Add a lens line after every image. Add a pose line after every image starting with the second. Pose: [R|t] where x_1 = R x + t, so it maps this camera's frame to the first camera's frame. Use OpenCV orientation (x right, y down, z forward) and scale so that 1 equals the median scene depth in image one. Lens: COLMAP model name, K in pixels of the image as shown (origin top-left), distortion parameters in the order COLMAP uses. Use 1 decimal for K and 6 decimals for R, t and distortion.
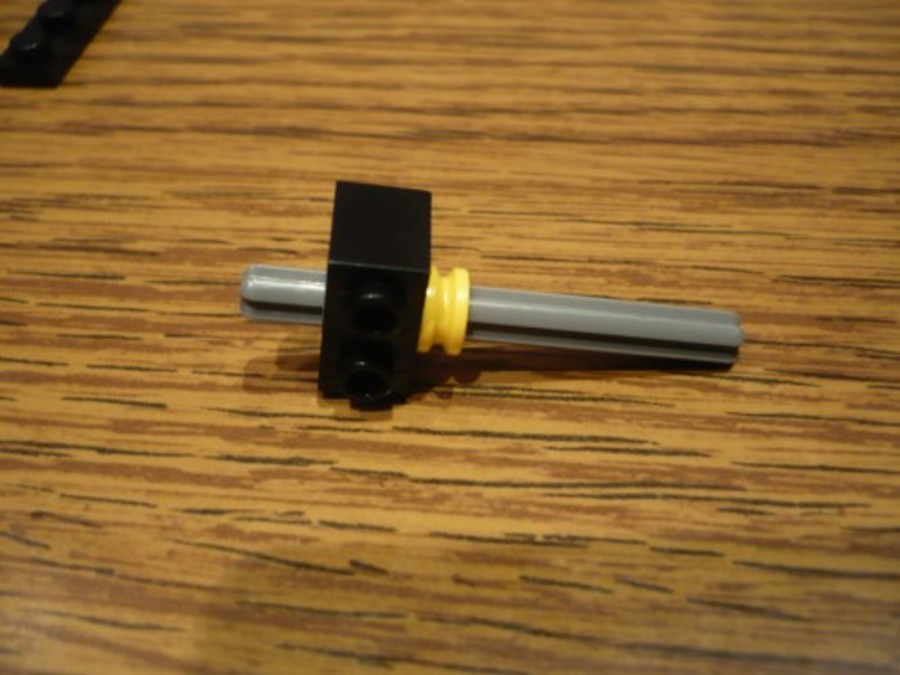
lens RADIAL K [[940.3, 0, 457.9], [0, 940.3, 340.8], [0, 0, 1]] dist [-0.071717, 0.000000]
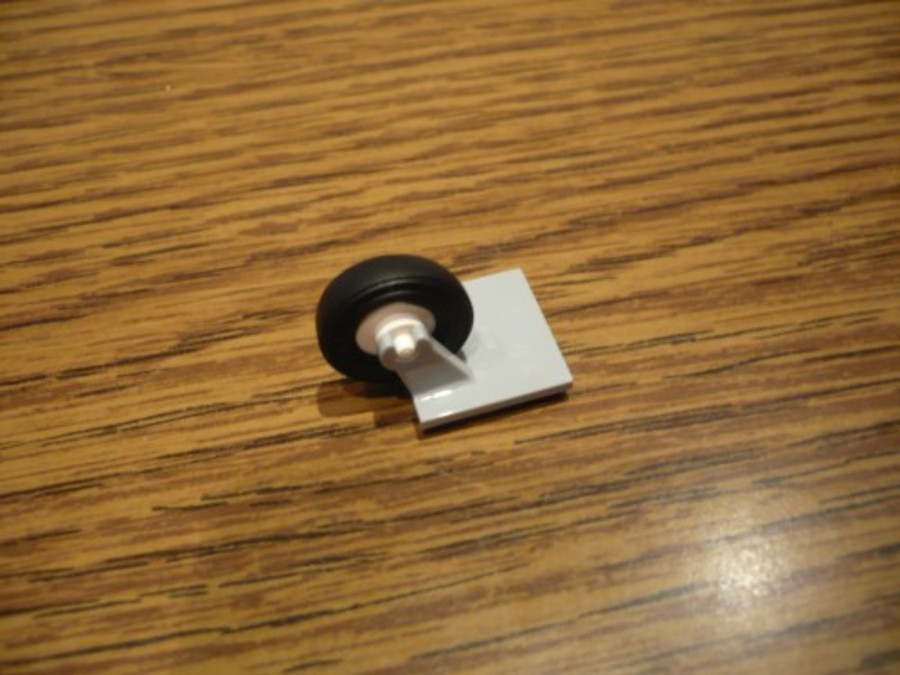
lens RADIAL K [[940.3, 0, 446.1], [0, 940.3, 338.9], [0, 0, 1]] dist [-0.071717, 0.000000]
pose [[0.953495, -0.230104, 0.194677, 0.698408], [0.219172, 0.972702, 0.076250, -0.210669], [-0.206909, -0.030036, 0.977899, -0.068000]]
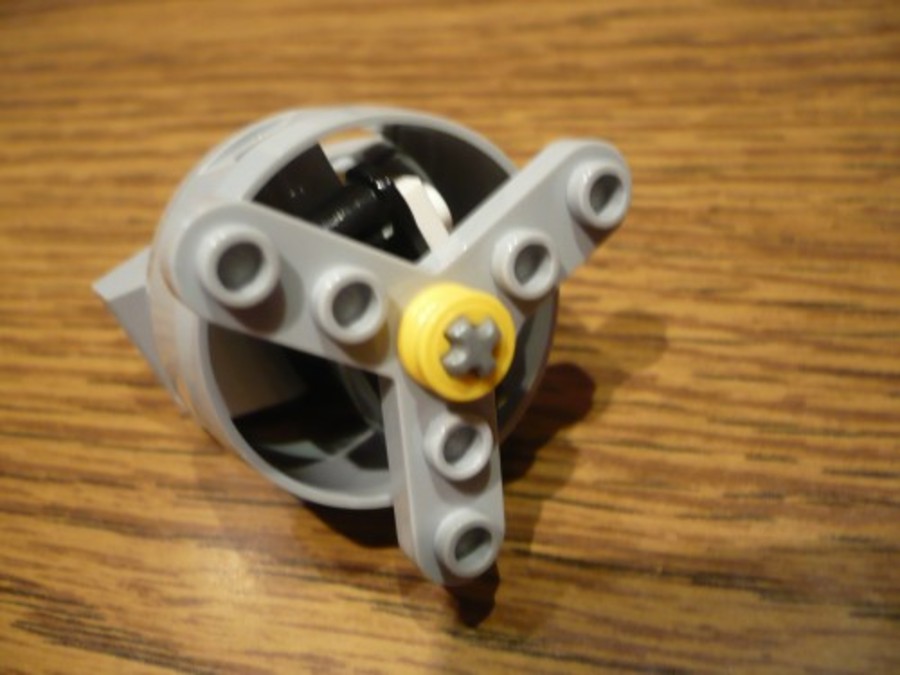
lens RADIAL K [[940.3, 0, 453.2], [0, 940.3, 335.6], [0, 0, 1]] dist [-0.071717, 0.000000]
pose [[0.982015, -0.023020, -0.187394, -0.497939], [0.029466, 0.999063, 0.031685, 0.272279], [0.186489, -0.036636, 0.981774, -0.329520]]
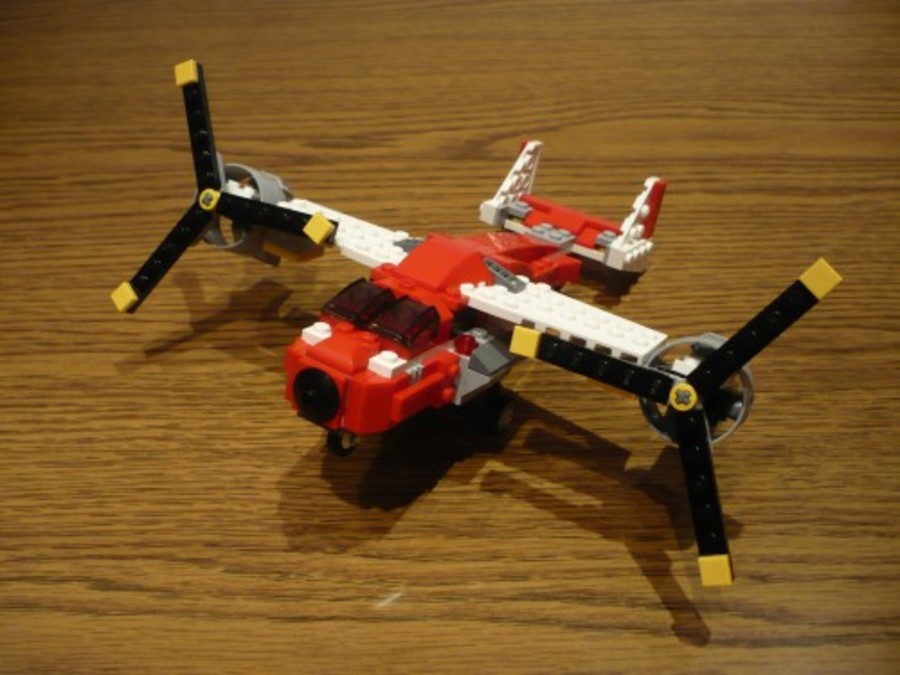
lens RADIAL K [[940.3, 0, 450.0], [0, 940.3, 337.5], [0, 0, 1]] dist [-0.071717, 0.000000]
pose [[0.989915, -0.078316, 0.118047, -0.197297], [0.091150, 0.990012, -0.107556, 0.188923], [-0.108444, 0.117231, 0.987166, -2.897381]]
